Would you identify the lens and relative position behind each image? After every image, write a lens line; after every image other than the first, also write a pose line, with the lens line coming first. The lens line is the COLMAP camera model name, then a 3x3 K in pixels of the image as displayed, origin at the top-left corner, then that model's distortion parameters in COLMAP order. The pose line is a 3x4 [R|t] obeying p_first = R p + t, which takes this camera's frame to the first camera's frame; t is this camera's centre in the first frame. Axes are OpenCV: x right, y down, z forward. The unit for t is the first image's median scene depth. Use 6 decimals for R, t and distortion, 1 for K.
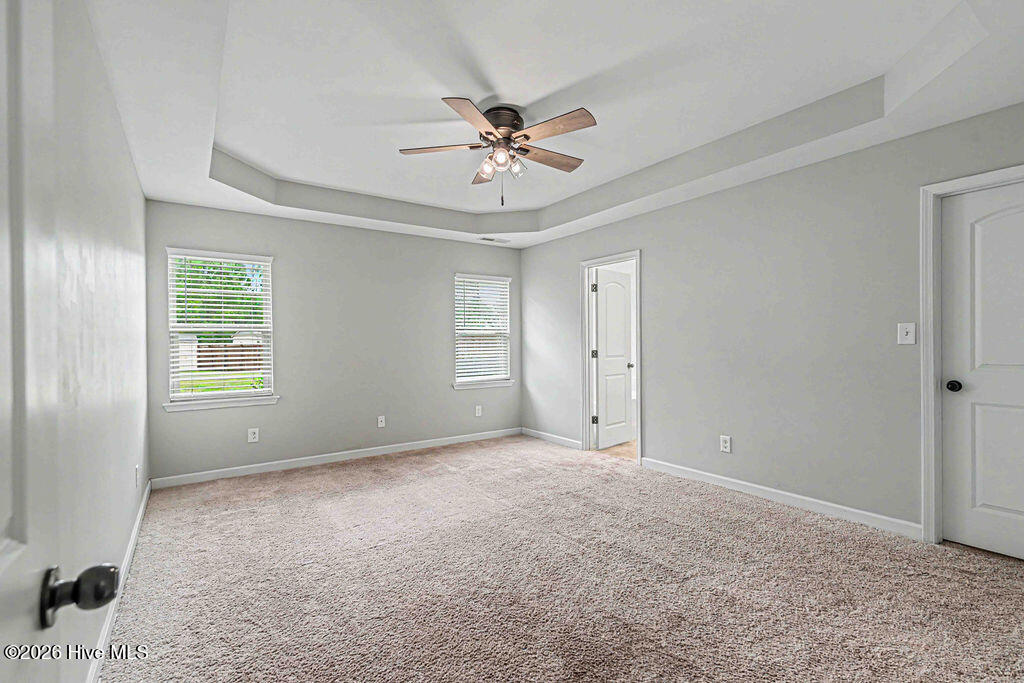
lens RADIAL K [[470.6, 0, 526.4], [0, 470.6, 343.4], [0, 0, 1]] dist [0.016523, -0.000274]
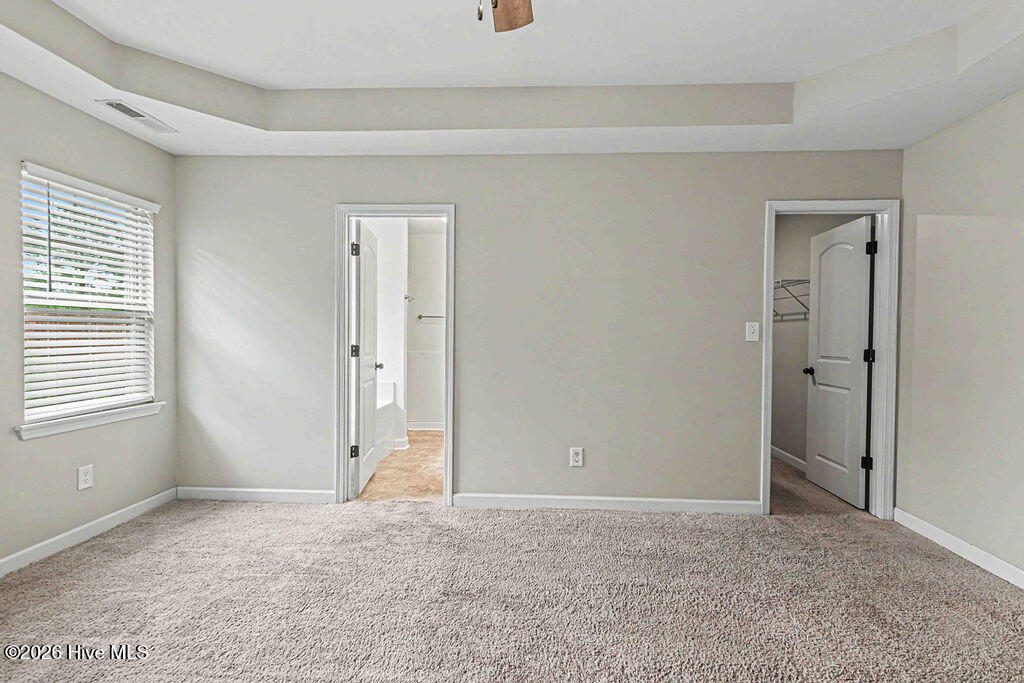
lens RADIAL K [[470.6, 0, 526.4], [0, 470.6, 343.4], [0, 0, 1]] dist [0.016523, -0.000274]
pose [[0.625481, 0.001022, 0.780239, -0.247261], [-0.014523, 0.999841, 0.010333, 0.002130], [-0.780104, -0.017794, 0.625396, 0.463678]]
